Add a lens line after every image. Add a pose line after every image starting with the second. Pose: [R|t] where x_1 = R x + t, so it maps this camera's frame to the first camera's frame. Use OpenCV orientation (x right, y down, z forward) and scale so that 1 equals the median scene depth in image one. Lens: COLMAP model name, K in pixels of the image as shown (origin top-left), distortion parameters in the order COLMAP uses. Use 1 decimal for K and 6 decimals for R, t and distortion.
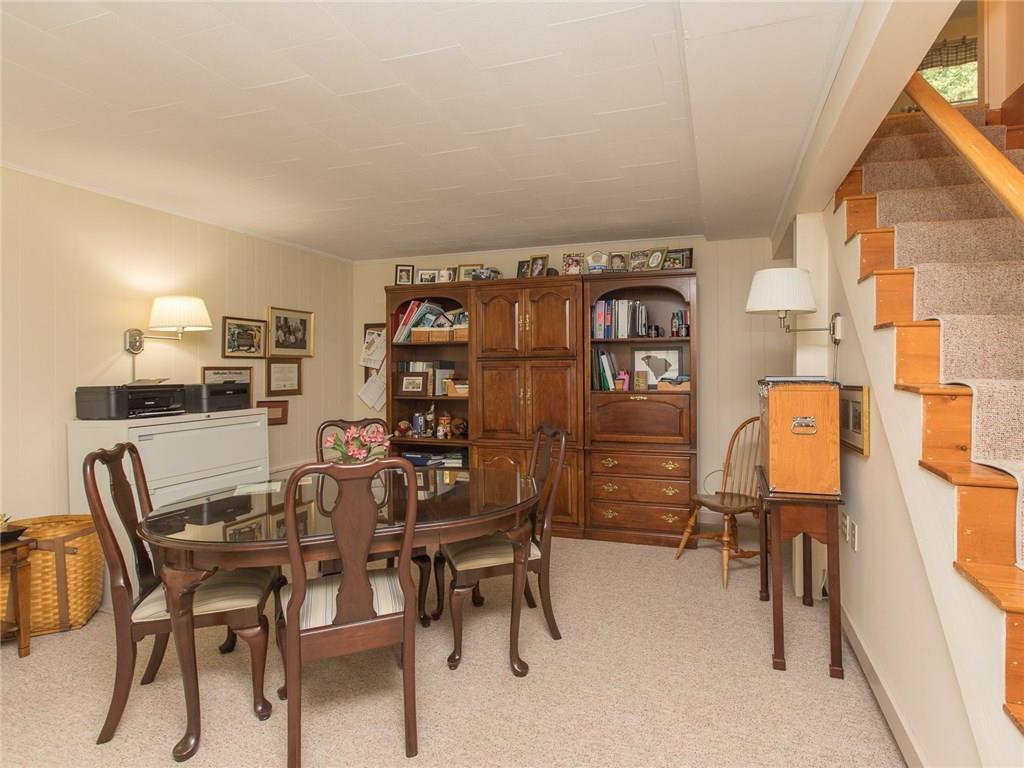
lens RADIAL K [[512.5, 0, 554.2], [0, 512.5, 367.2], [0, 0, 1]] dist [0.001070, -0.000585]
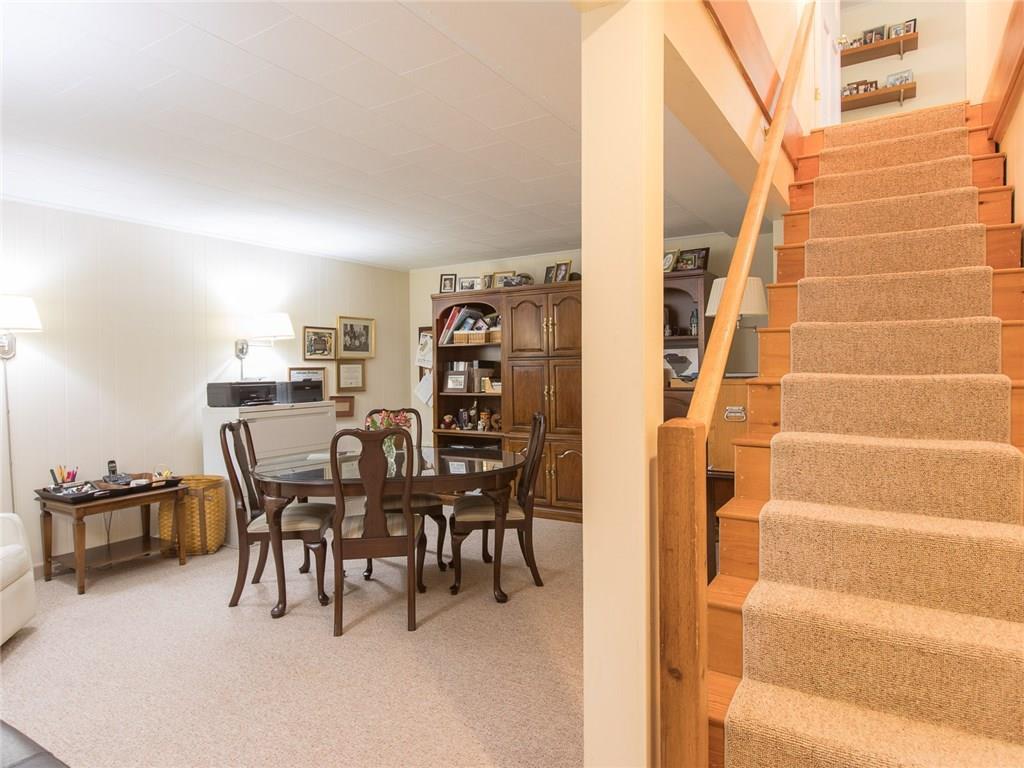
lens RADIAL K [[607.4, 0, 511.9], [0, 607.4, 368.3], [0, 0, 1]] dist [-0.000622, 0.000432]
pose [[0.967301, -0.007216, -0.253529, 0.183666], [0.008419, 0.999958, 0.003662, -0.000309], [0.253492, -0.005677, 0.967321, -0.249954]]
